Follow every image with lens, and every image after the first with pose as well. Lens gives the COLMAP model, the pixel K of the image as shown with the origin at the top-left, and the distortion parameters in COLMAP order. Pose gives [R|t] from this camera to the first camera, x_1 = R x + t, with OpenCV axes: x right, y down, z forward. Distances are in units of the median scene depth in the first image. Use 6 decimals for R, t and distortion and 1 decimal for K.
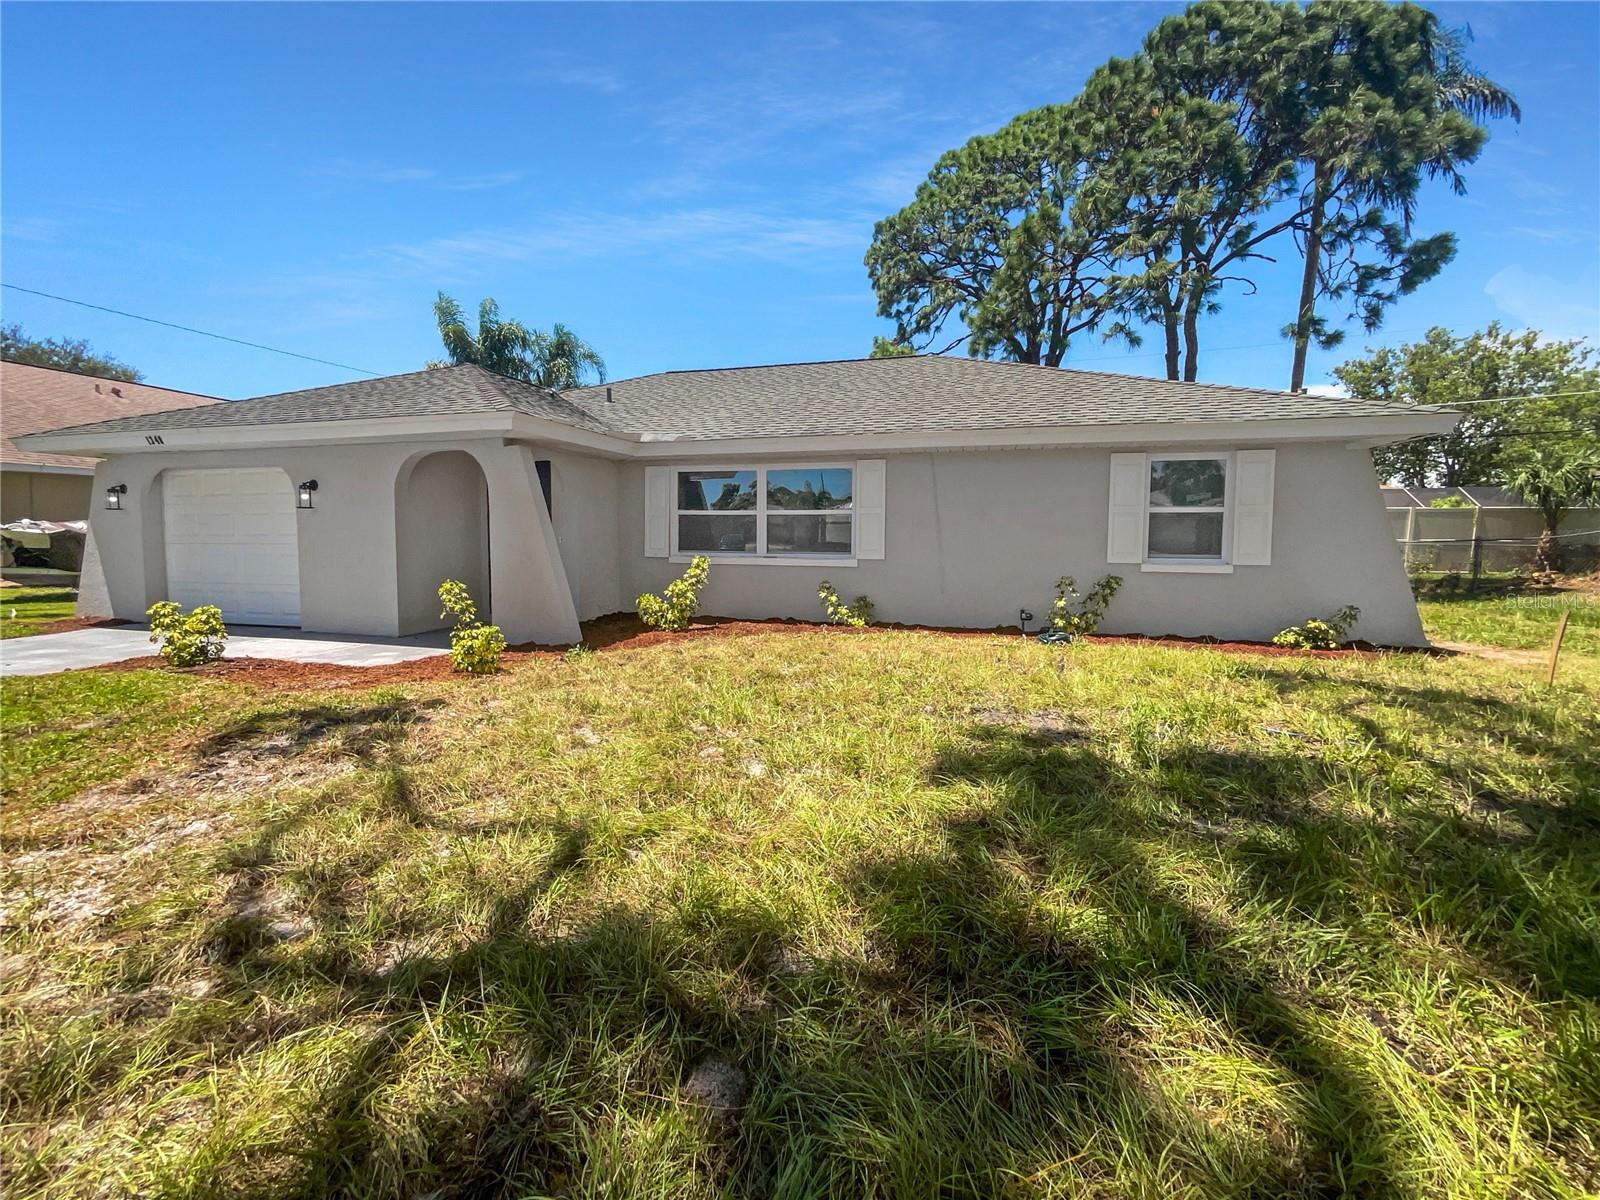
lens RADIAL K [[705.8, 0, 794.5], [0, 705.8, 572.5], [0, 0, 1]] dist [0.000273, -0.000646]
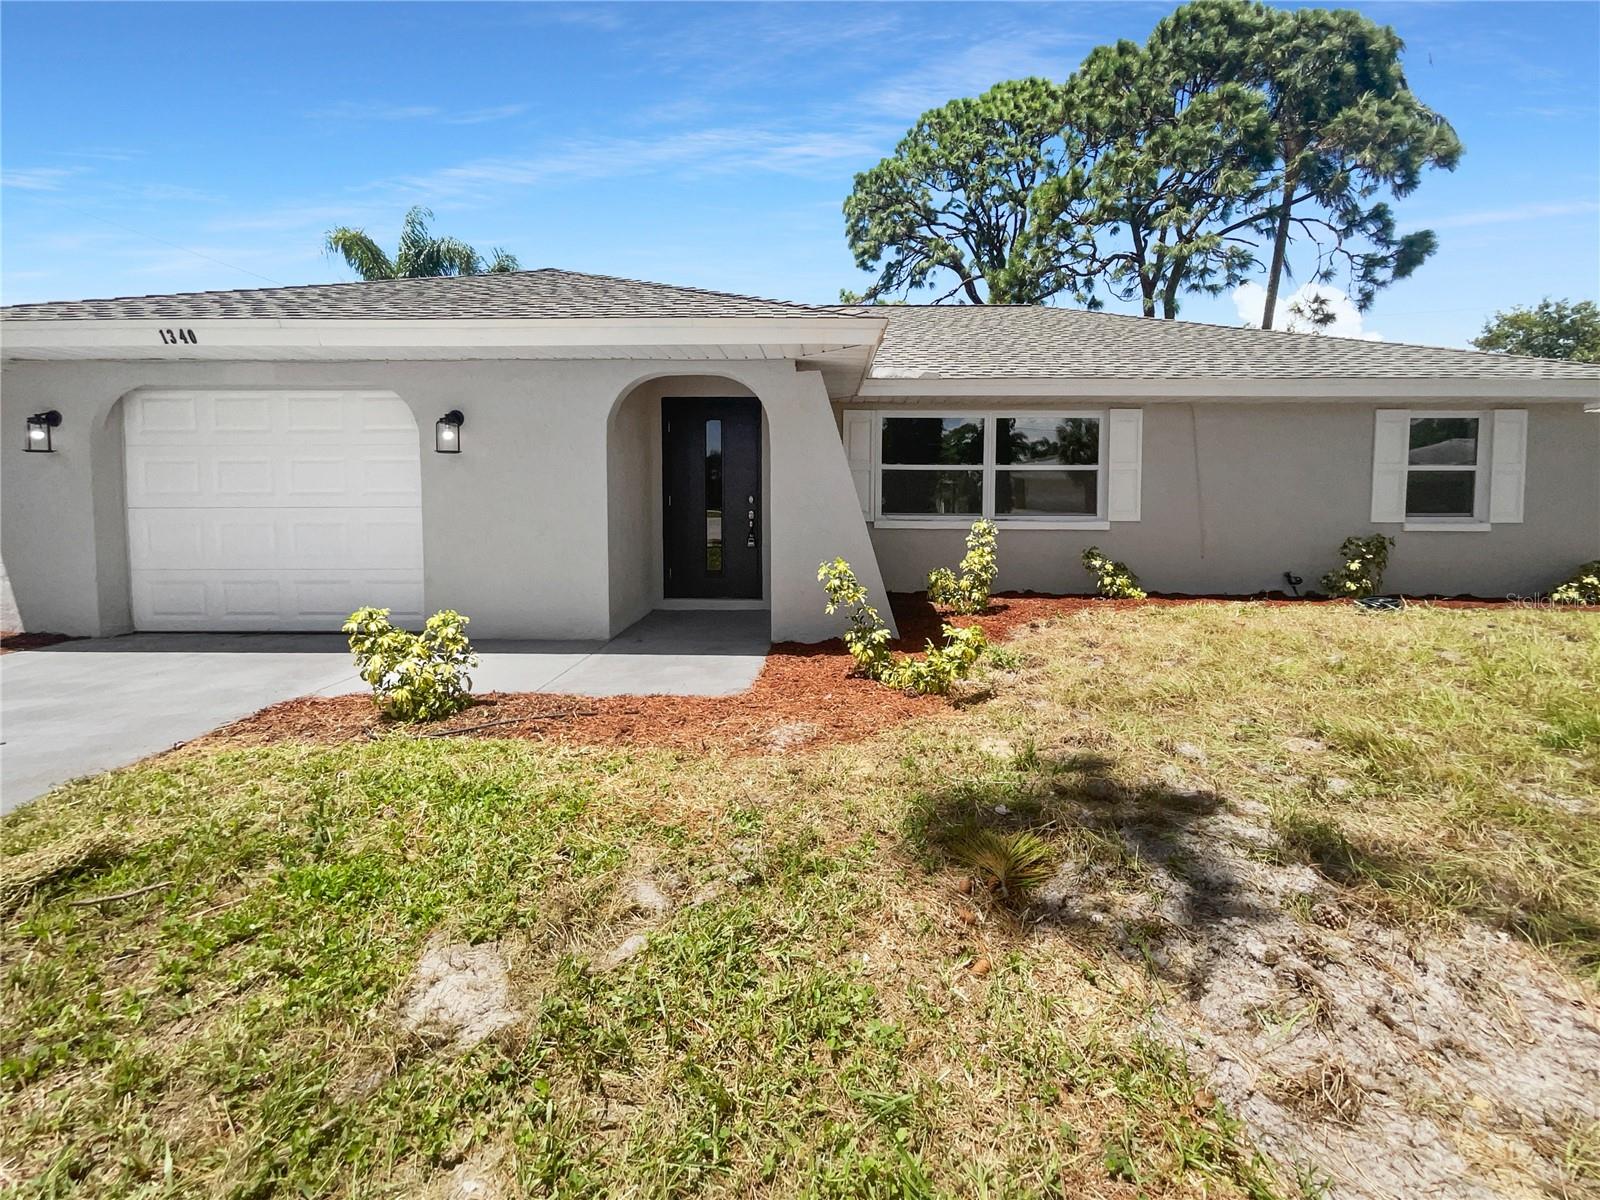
lens RADIAL K [[694.6, 0, 806.8], [0, 694.6, 518.7], [0, 0, 1]] dist [0.003565, 0.000204]
pose [[0.965213, -0.009201, 0.261305, -0.348660], [0.014614, 0.999717, -0.018781, -0.007581], [-0.261058, 0.021946, 0.965074, 0.181827]]
